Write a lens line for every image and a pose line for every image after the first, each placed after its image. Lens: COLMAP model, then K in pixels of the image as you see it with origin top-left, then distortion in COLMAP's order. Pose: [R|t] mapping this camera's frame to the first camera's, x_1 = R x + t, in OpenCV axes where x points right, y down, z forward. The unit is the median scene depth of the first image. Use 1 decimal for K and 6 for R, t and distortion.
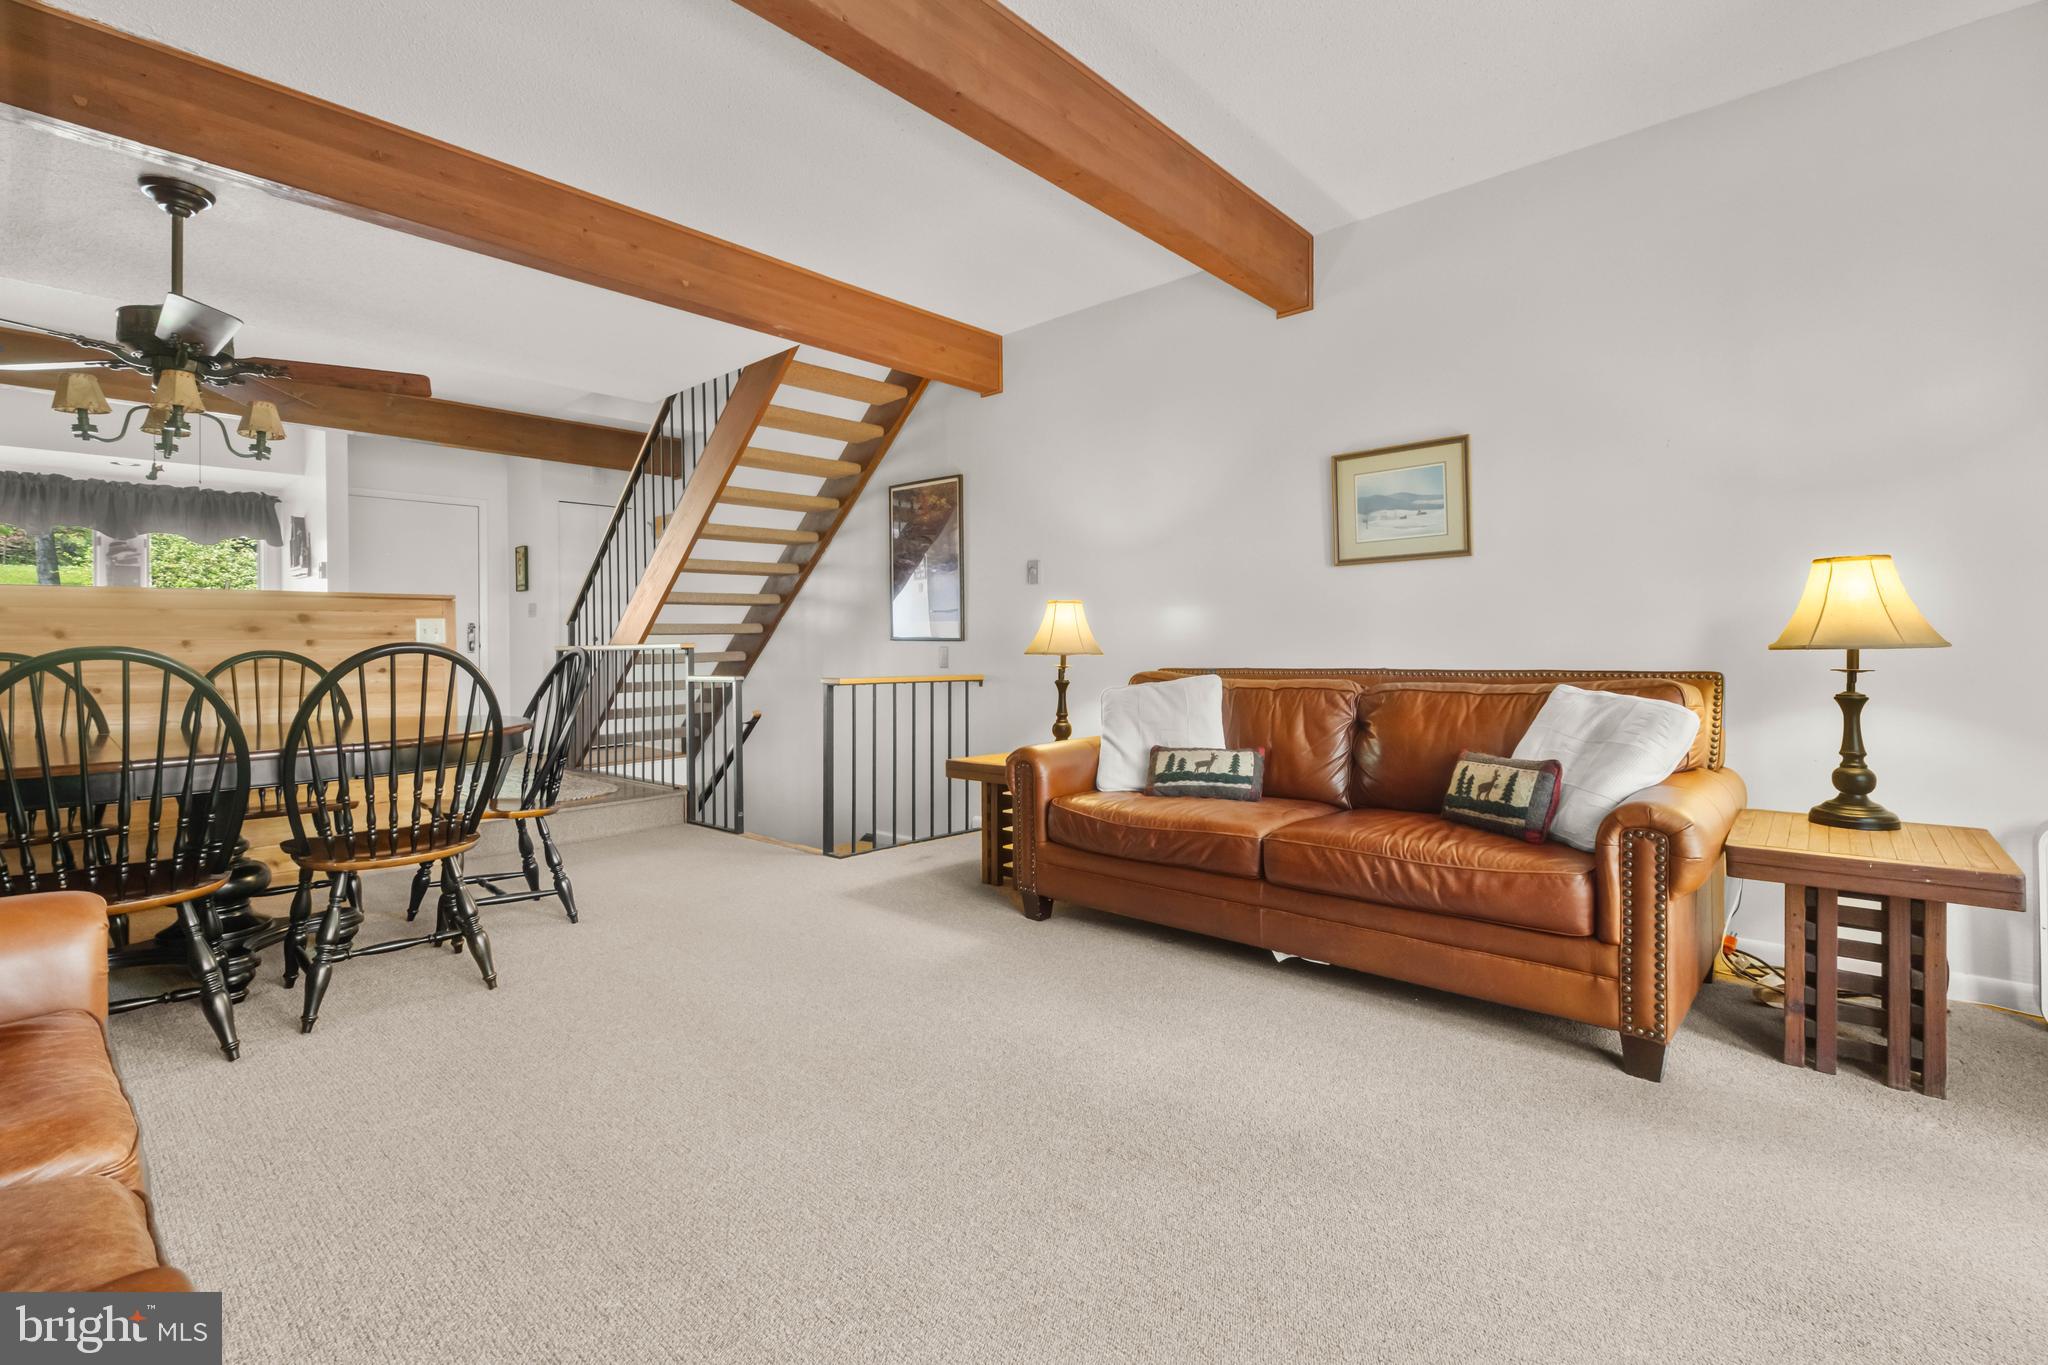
lens RADIAL K [[924.7, 0, 986.1], [0, 924.7, 636.1], [0, 0, 1]] dist [0.027234, 0.000068]
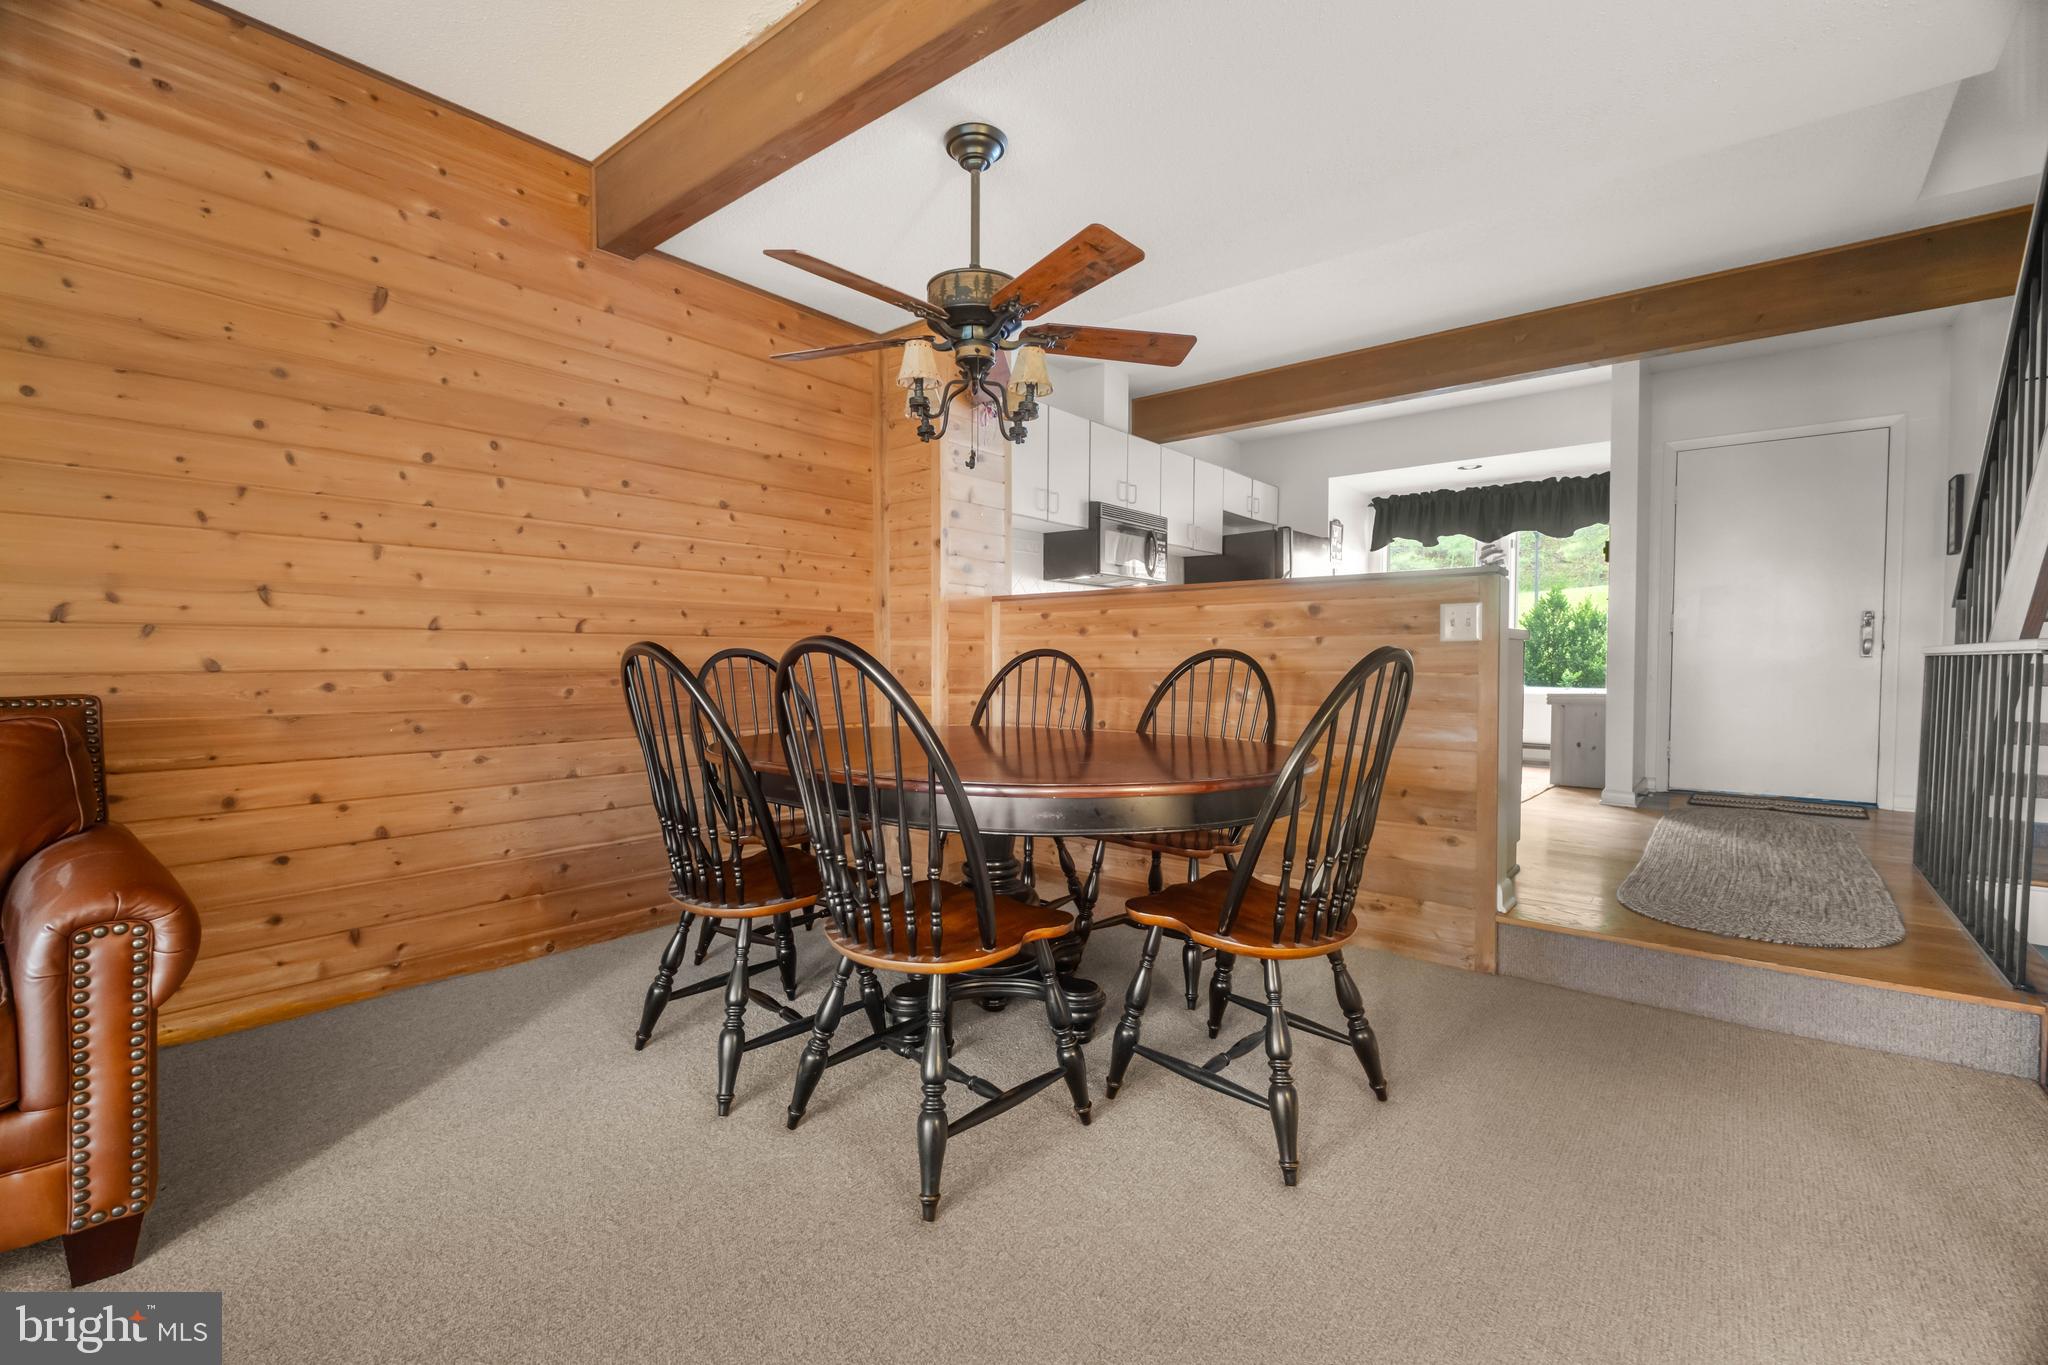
lens RADIAL K [[878.7, 0, 1029.6], [0, 878.7, 687.4], [0, 0, 1]] dist [-0.002334, -0.000959]
pose [[0.071353, 0.046974, -0.996344, 0.016963], [0.007508, 0.998837, 0.047630, 0.010568], [0.997423, -0.010879, 0.070917, 0.780516]]
